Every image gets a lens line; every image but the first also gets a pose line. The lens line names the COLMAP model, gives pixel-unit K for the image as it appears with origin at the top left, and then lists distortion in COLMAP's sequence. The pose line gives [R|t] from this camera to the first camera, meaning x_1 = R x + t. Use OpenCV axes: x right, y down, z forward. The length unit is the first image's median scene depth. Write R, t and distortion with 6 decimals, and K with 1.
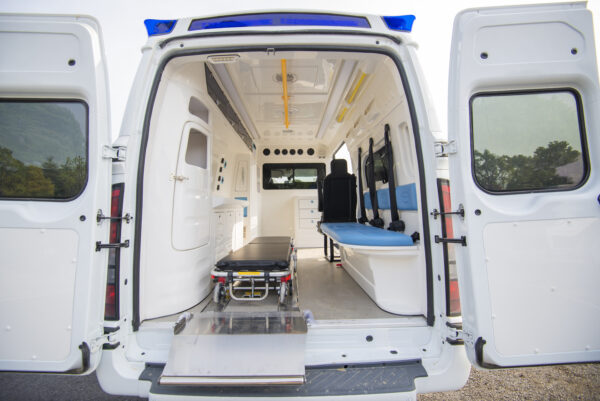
lens RADIAL K [[275.9, 0, 292.7], [0, 275.9, 189.4], [0, 0, 1]] dist [-0.002455, -0.030693]
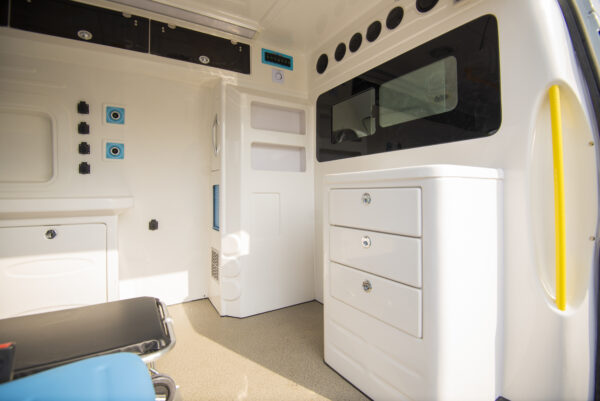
lens RADIAL K [[275.9, 0, 292.7], [0, 275.9, 189.4], [0, 0, 1]] dist [-0.002455, -0.030693]
pose [[0.515315, 0.000694, -0.857001, 0.233669], [0.056580, 0.997790, 0.034829, 0.025128], [0.855131, -0.066437, 0.514137, 0.831633]]
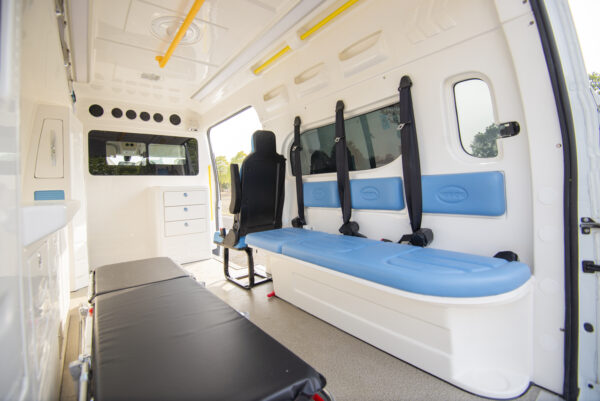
lens RADIAL K [[275.9, 0, 292.7], [0, 275.9, 189.4], [0, 0, 1]] dist [-0.002455, -0.030693]
pose [[0.803632, -0.016646, 0.594893, -0.116350], [-0.014481, 0.998766, 0.047509, -0.003682], [-0.594950, -0.046794, 0.802400, 0.315307]]
